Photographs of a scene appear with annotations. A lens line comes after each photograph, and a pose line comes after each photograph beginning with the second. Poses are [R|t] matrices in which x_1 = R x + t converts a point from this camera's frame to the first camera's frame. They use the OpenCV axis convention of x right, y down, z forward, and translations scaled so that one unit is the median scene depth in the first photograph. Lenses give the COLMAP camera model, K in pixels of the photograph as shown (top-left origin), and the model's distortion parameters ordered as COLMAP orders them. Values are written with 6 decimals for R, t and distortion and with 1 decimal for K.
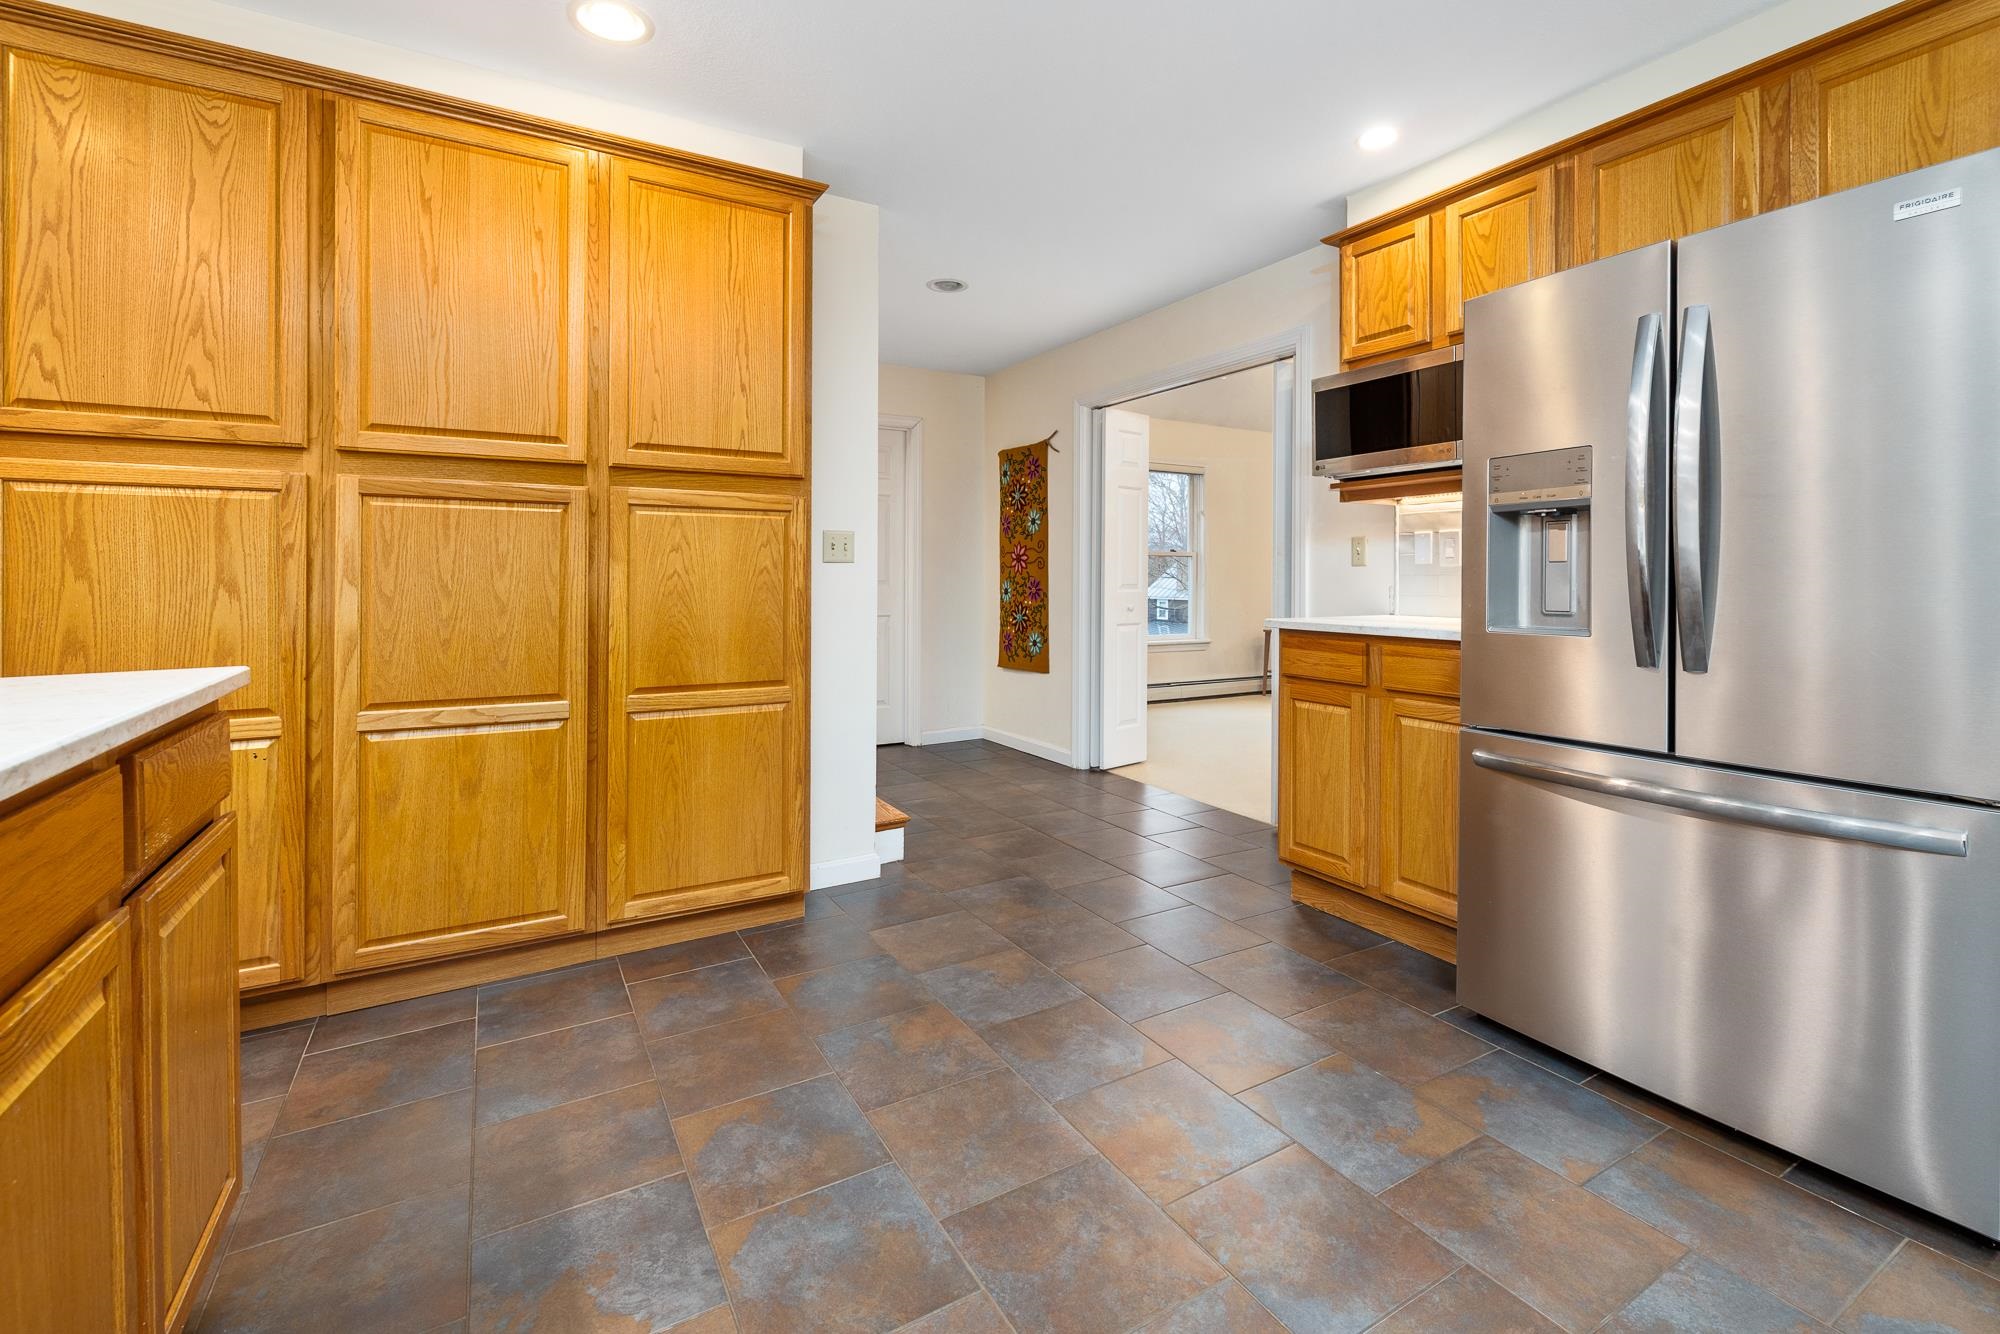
lens RADIAL K [[879.3, 0, 1004.7], [0, 879.3, 580.7], [0, 0, 1]] dist [-0.001044, -0.000197]
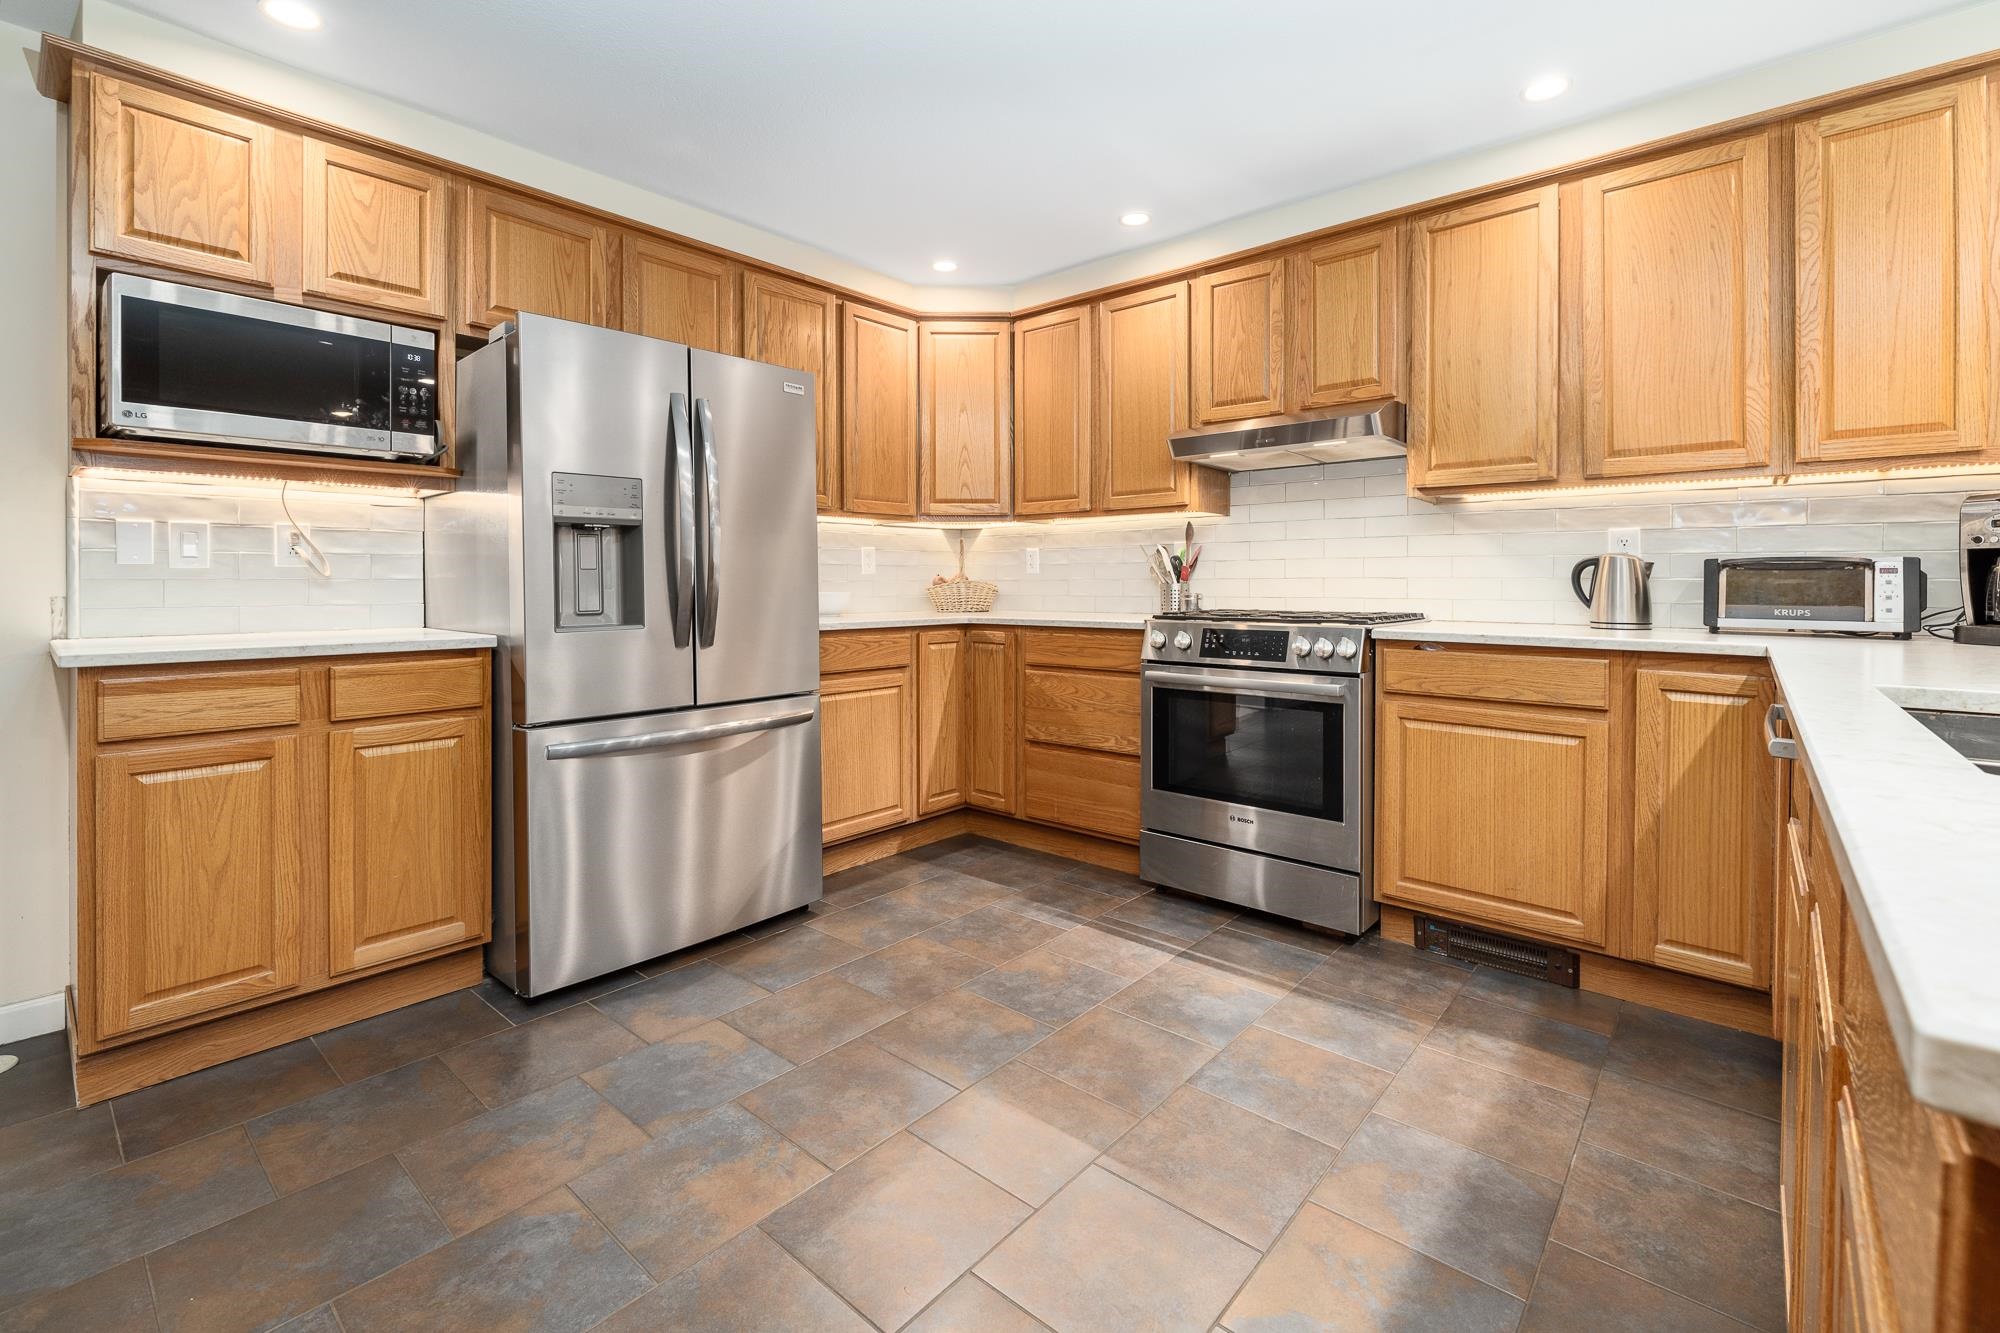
lens RADIAL K [[878.5, 0, 1004.8], [0, 878.5, 585.0], [0, 0, 1]] dist [0.000728, 0.000089]
pose [[-0.327546, -0.002259, 0.944833, -0.528486], [0.002683, 0.999991, 0.003321, -0.002227], [-0.944831, 0.003623, -0.327537, 0.679582]]
